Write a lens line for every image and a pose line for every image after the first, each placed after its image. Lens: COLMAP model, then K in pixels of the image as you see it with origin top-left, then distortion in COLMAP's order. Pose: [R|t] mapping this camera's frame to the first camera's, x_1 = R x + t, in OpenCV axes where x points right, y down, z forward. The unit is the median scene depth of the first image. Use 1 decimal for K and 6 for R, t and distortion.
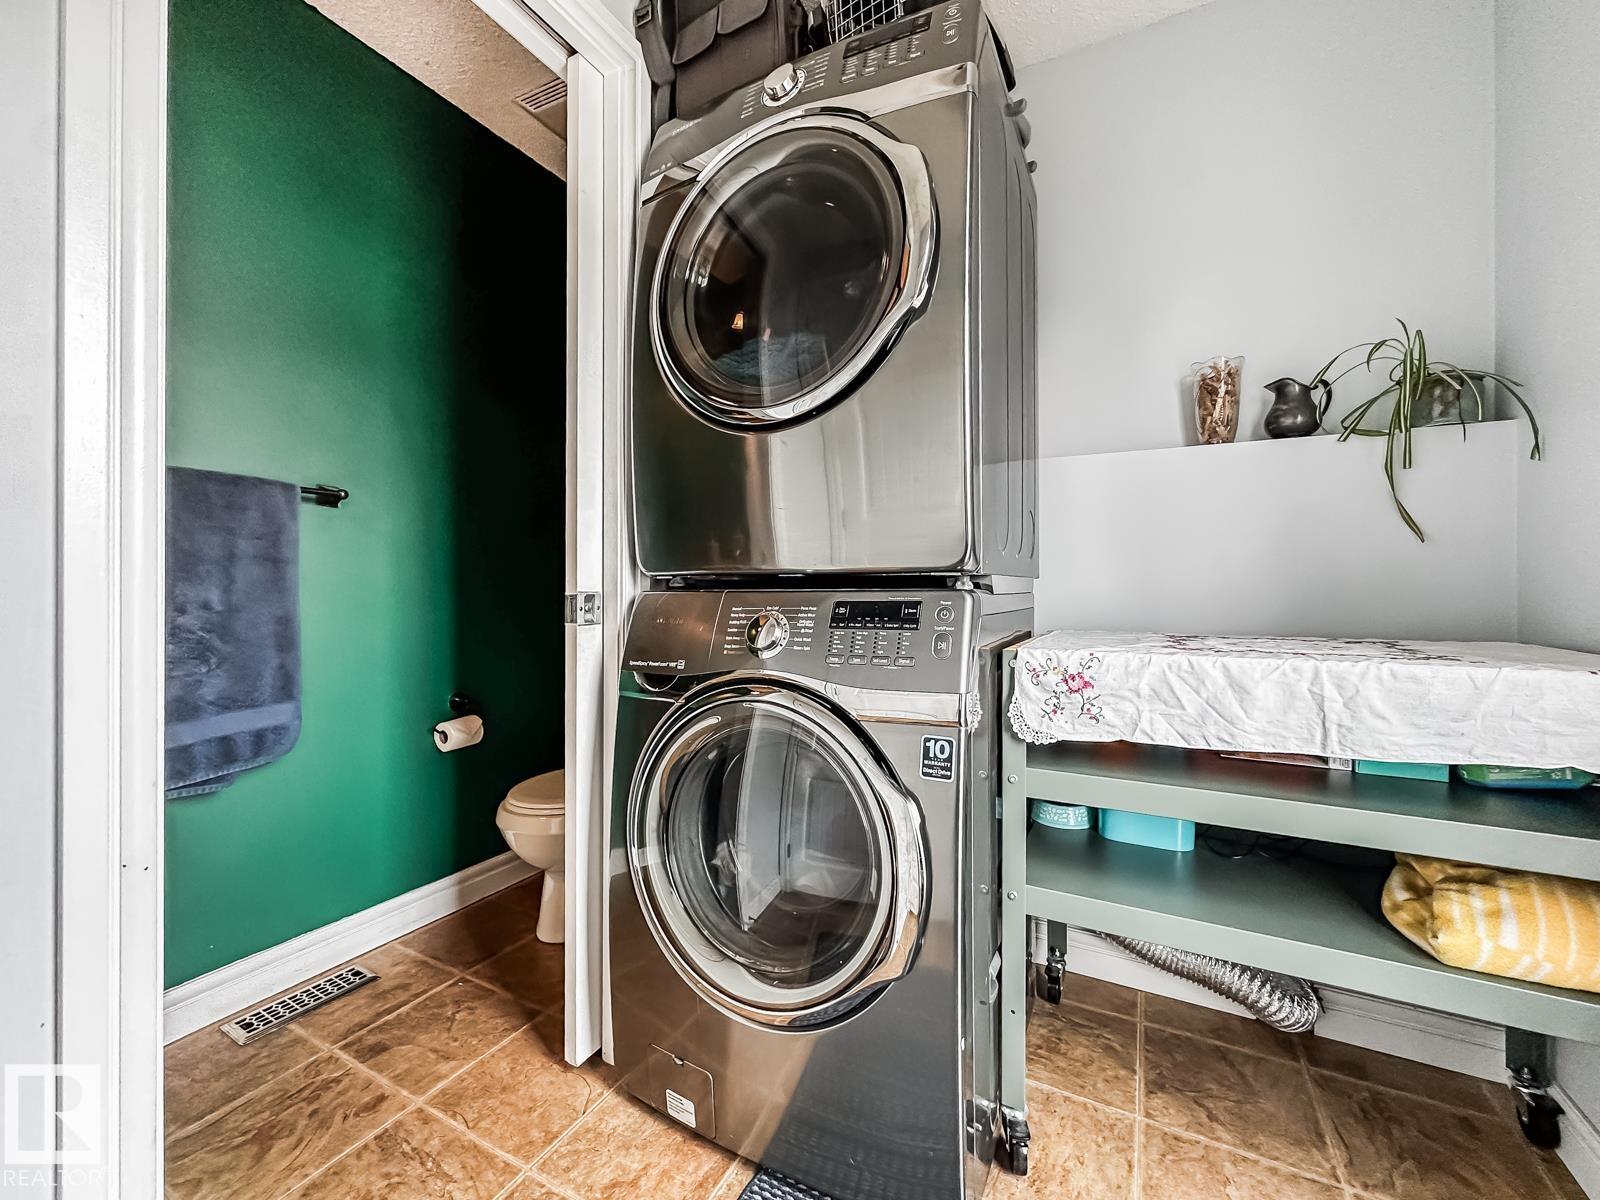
lens RADIAL K [[646.8, 0, 805.3], [0, 646.8, 598.4], [0, 0, 1]] dist [-0.001654, -0.000503]
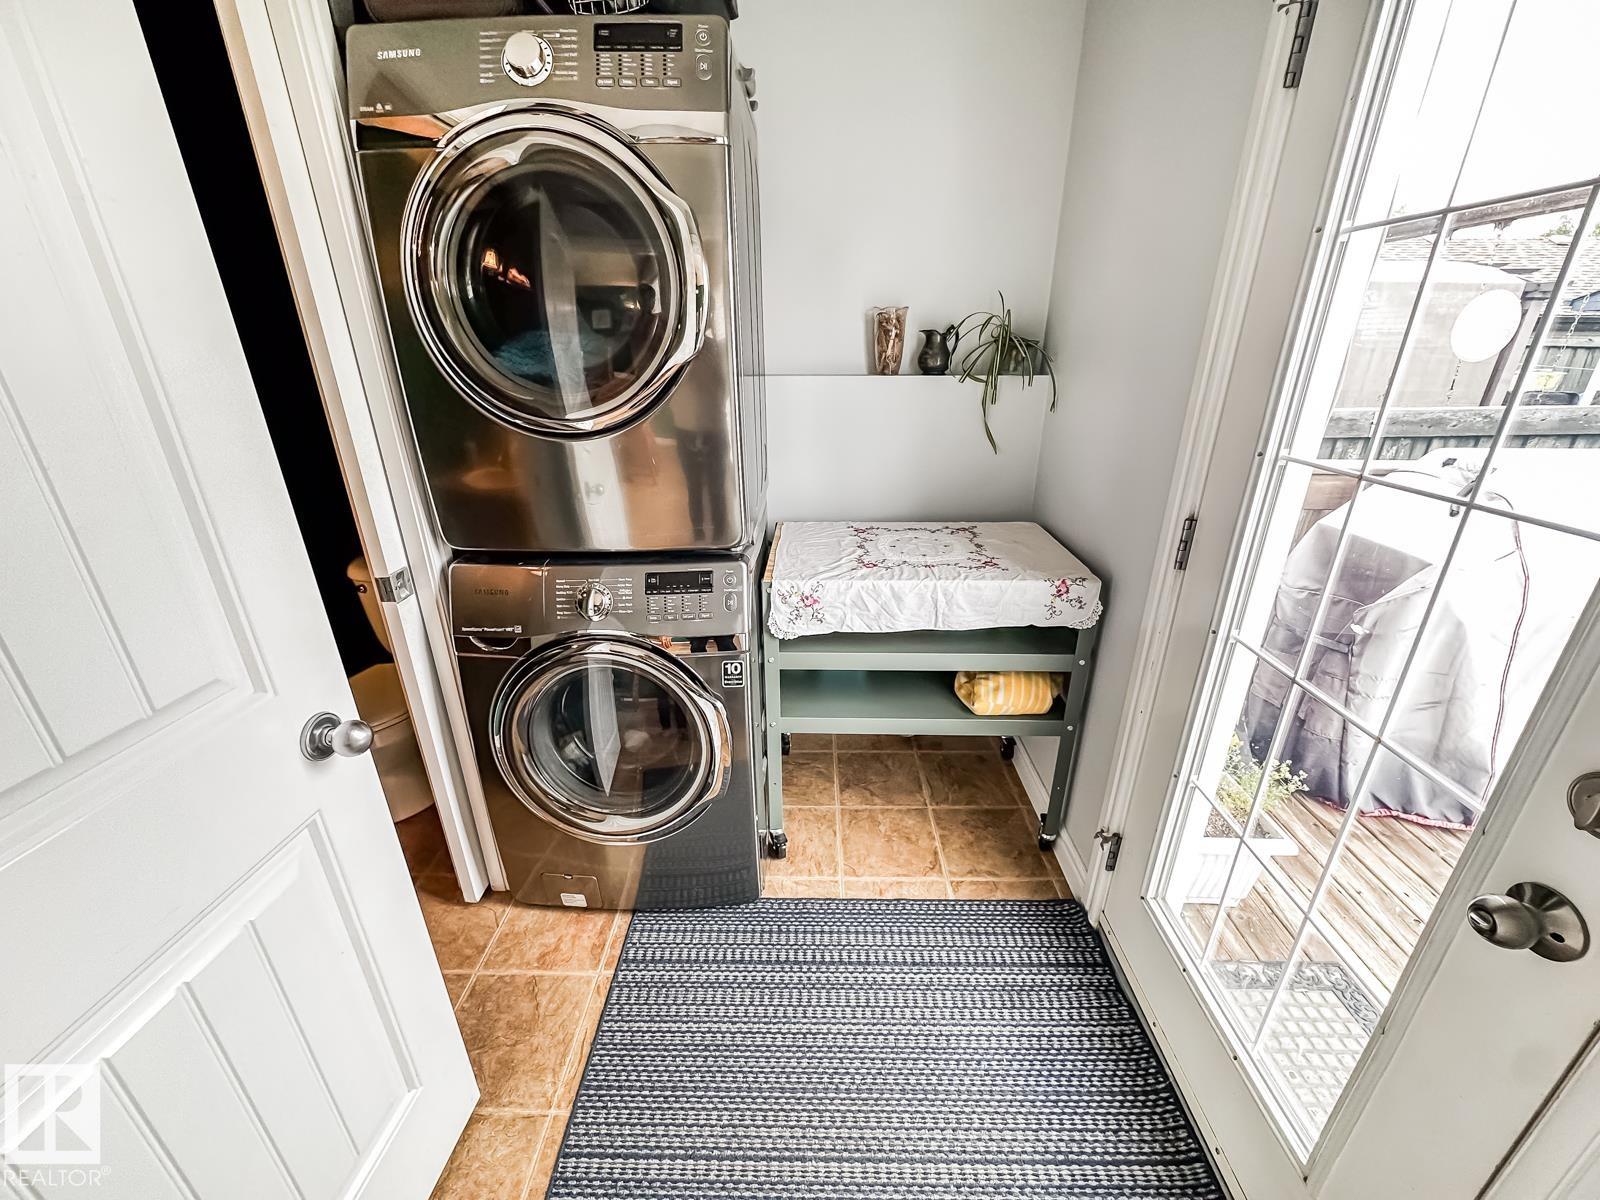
lens RADIAL K [[646.8, 0, 796.6], [0, 646.8, 593.2], [0, 0, 1]] dist [-0.001654, -0.000503]
pose [[0.893359, -0.180452, 0.411518, -0.219046], [0.011337, 0.924580, 0.380820, -0.434327], [-0.449201, -0.335544, 0.828027, -0.236329]]
